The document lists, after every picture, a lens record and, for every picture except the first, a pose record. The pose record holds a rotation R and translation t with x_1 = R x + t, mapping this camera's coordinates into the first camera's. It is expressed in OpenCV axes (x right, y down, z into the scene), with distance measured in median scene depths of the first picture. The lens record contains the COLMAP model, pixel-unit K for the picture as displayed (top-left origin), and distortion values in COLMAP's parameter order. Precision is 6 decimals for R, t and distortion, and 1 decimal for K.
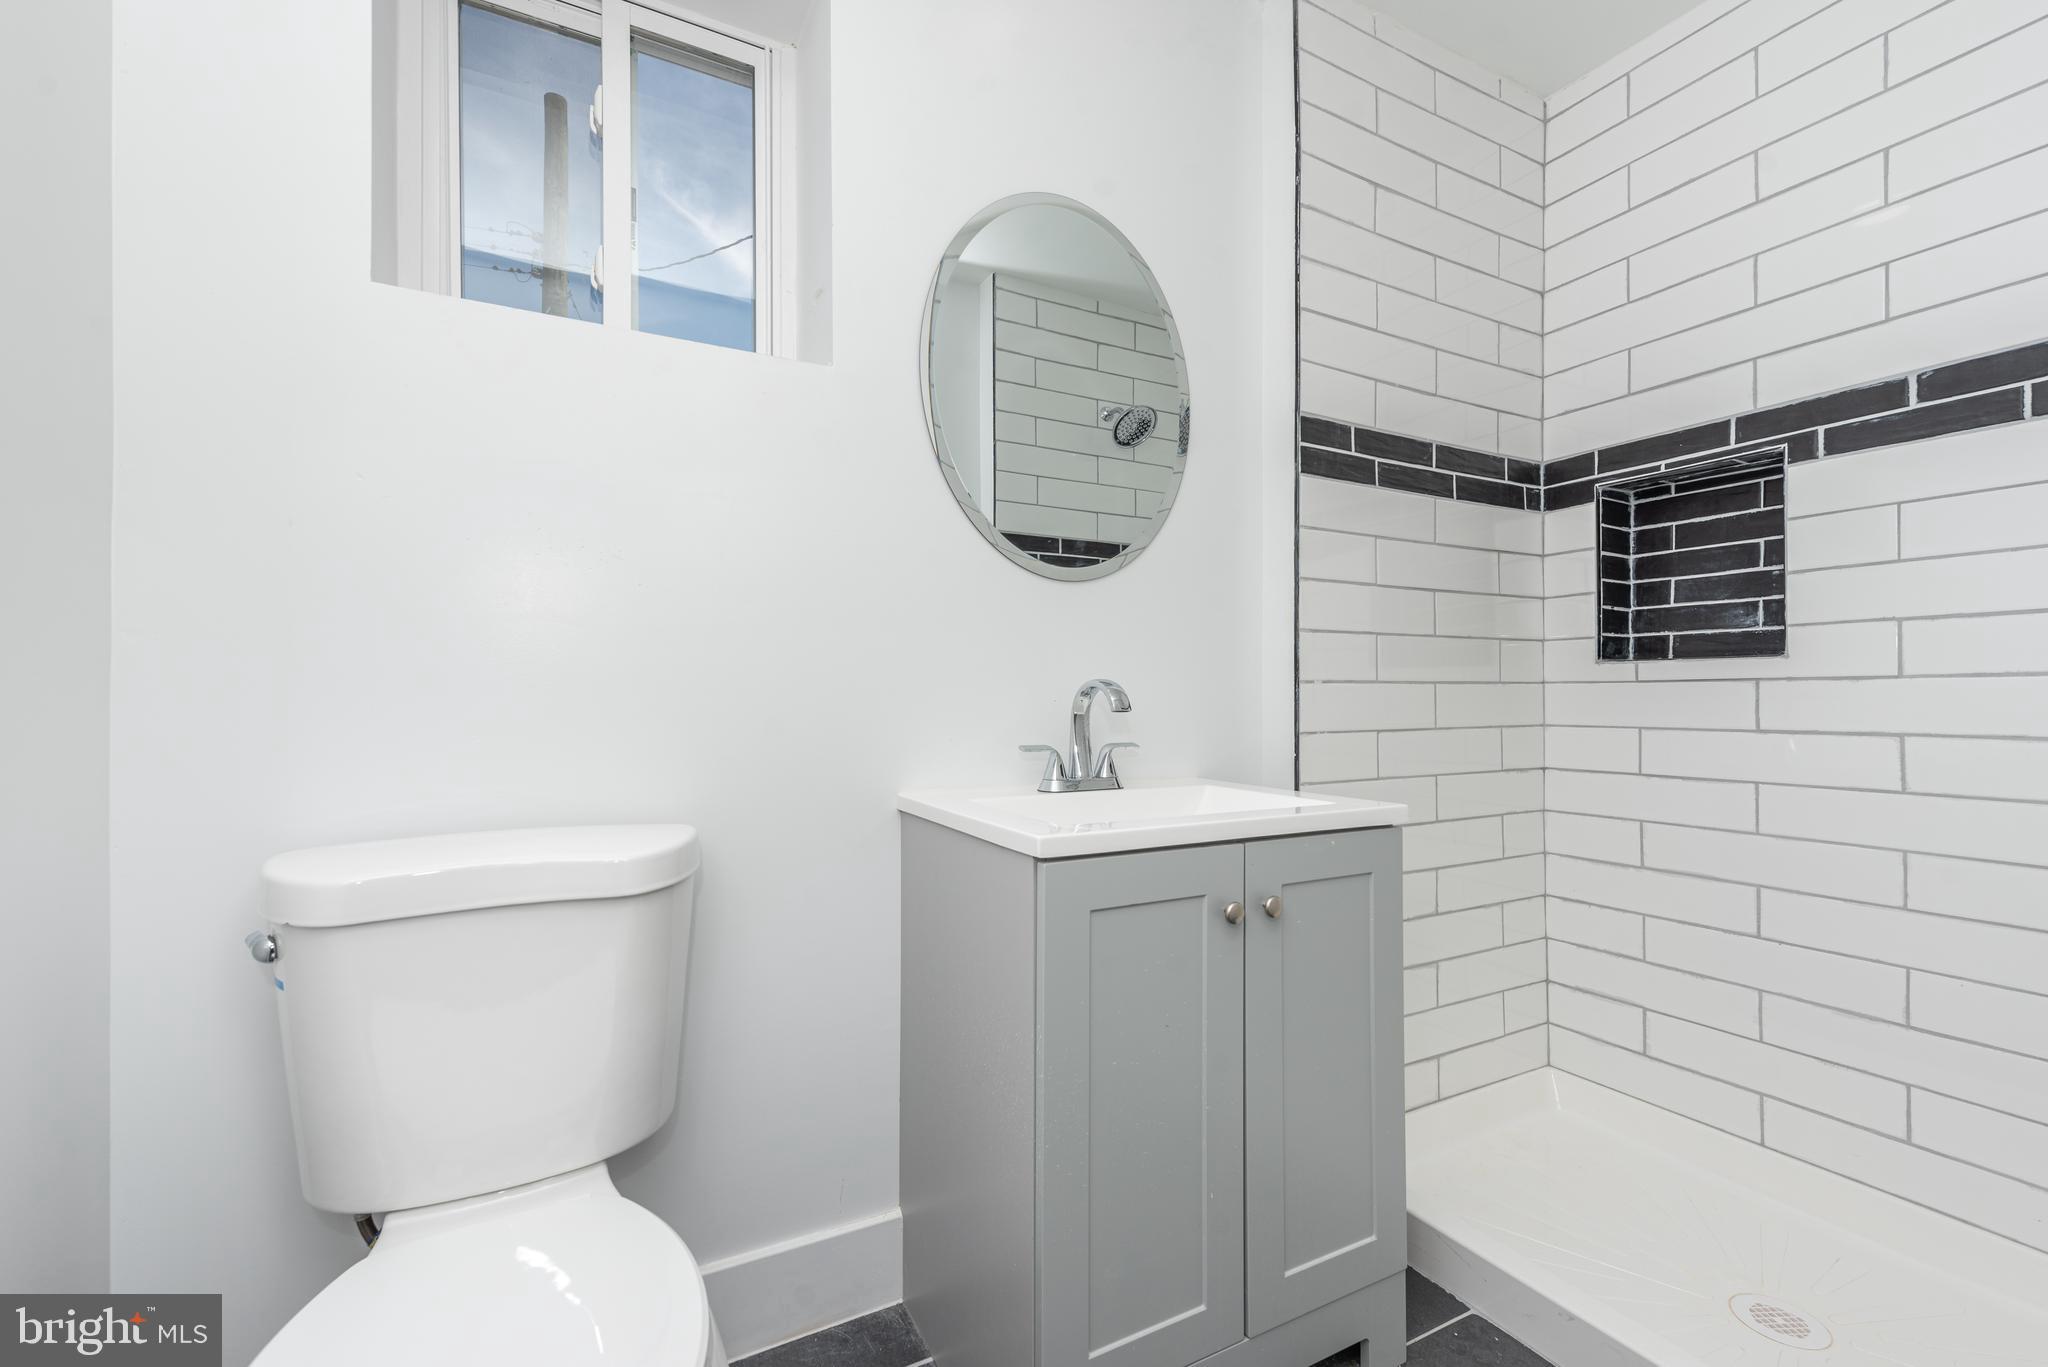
lens RADIAL K [[831.5, 0, 1024.0], [0, 831.5, 683.5], [0, 0, 1]] dist [0.001348, -0.000077]
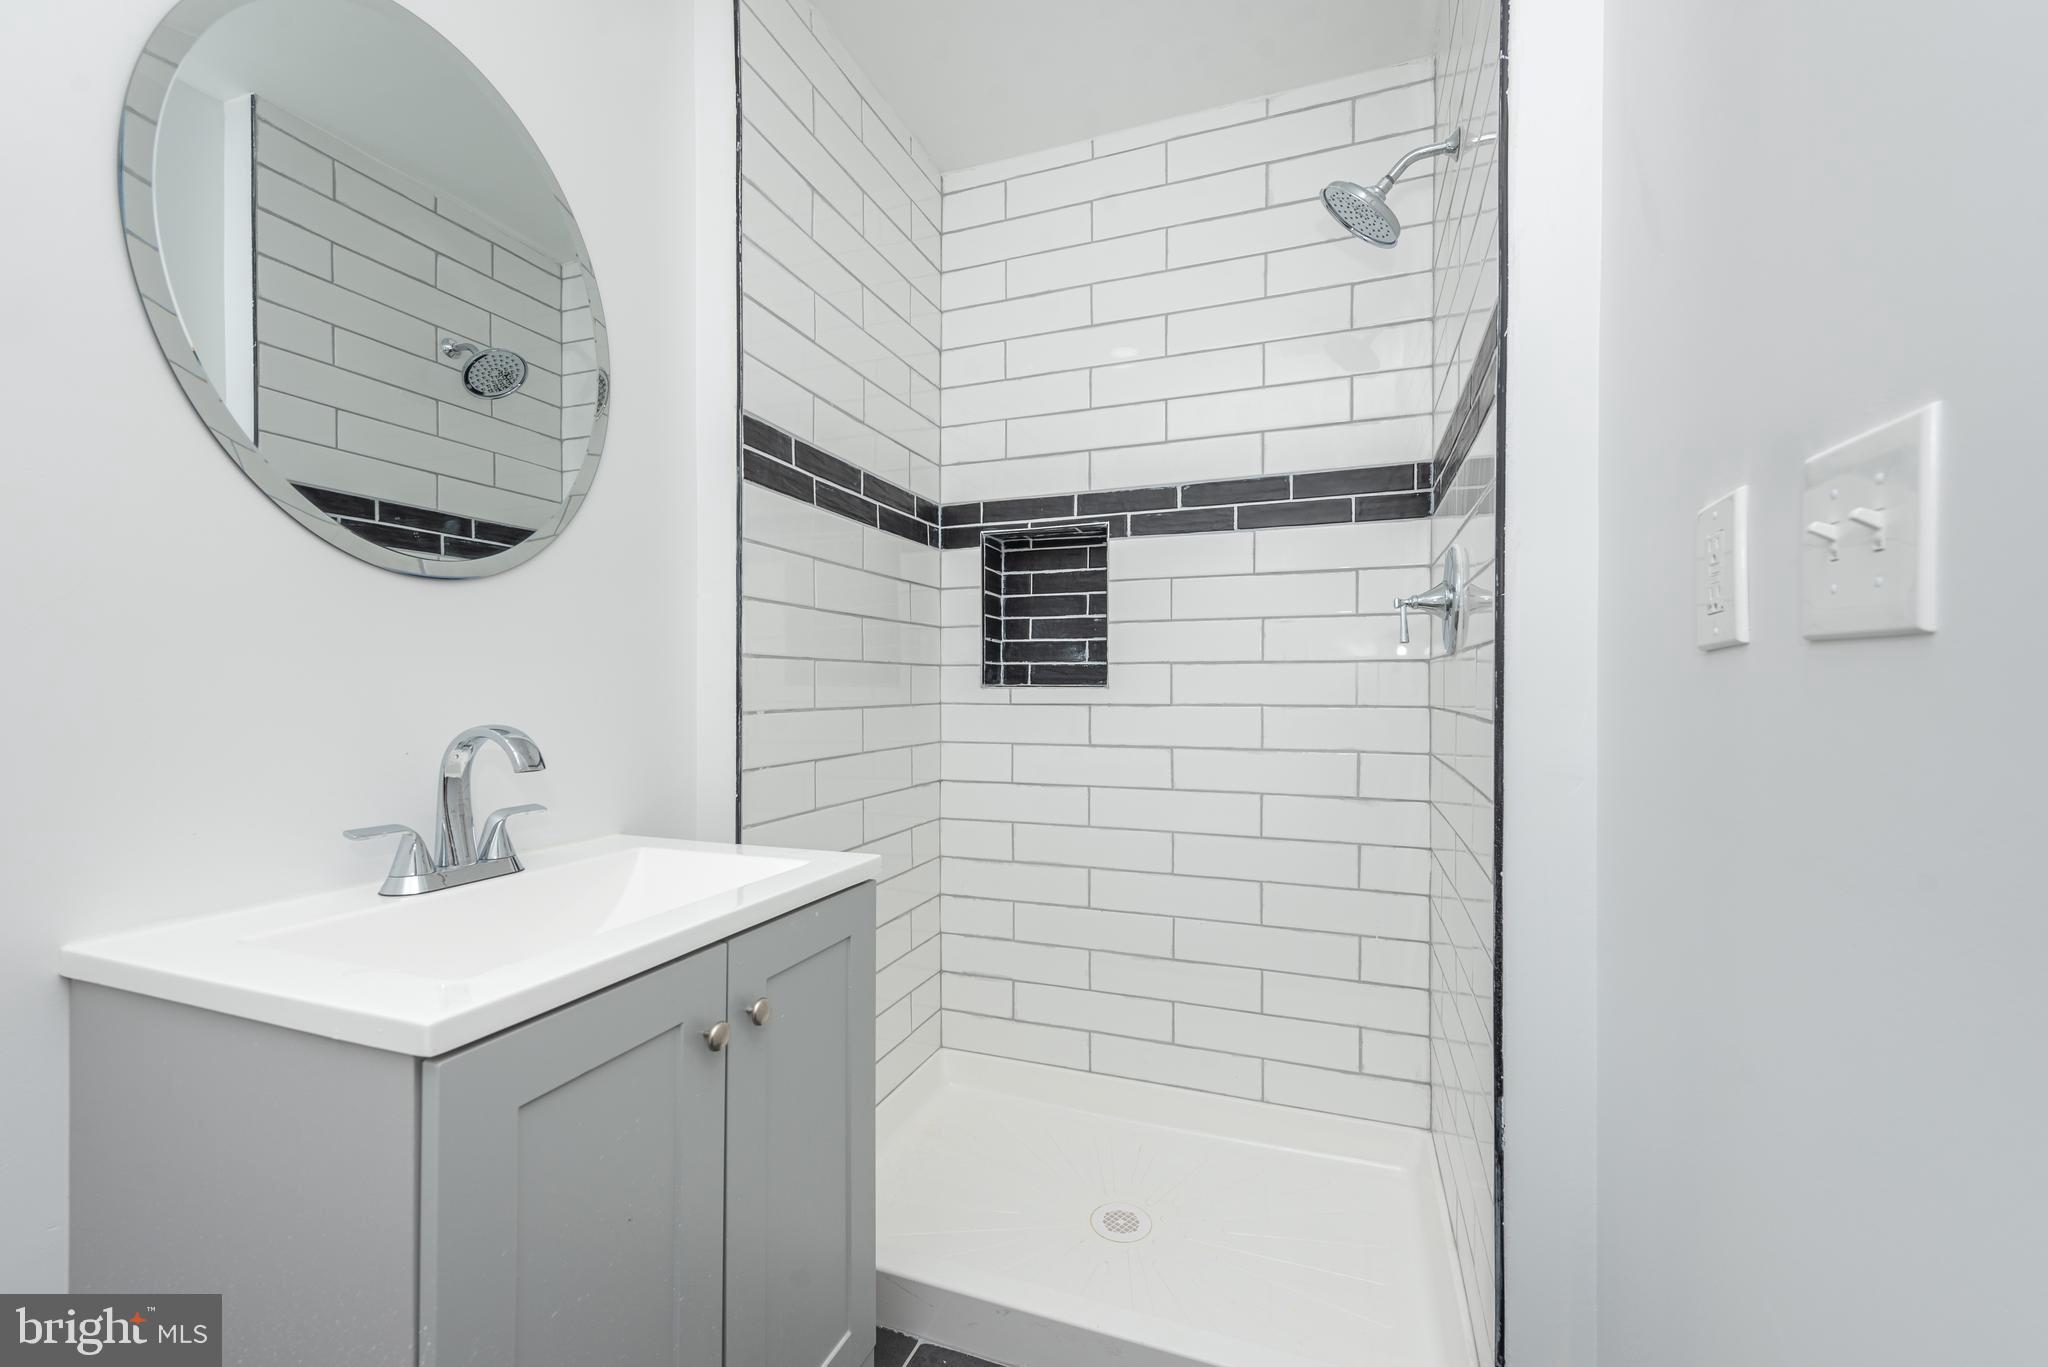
lens RADIAL K [[818.9, 0, 1013.2], [0, 818.9, 688.5], [0, 0, 1]] dist [0.018272, -0.008116]
pose [[0.749485, 0.003515, 0.662012, -0.031063], [-0.011888, 0.999896, 0.008149, -0.035722], [-0.661914, -0.013977, 0.749449, 0.132646]]
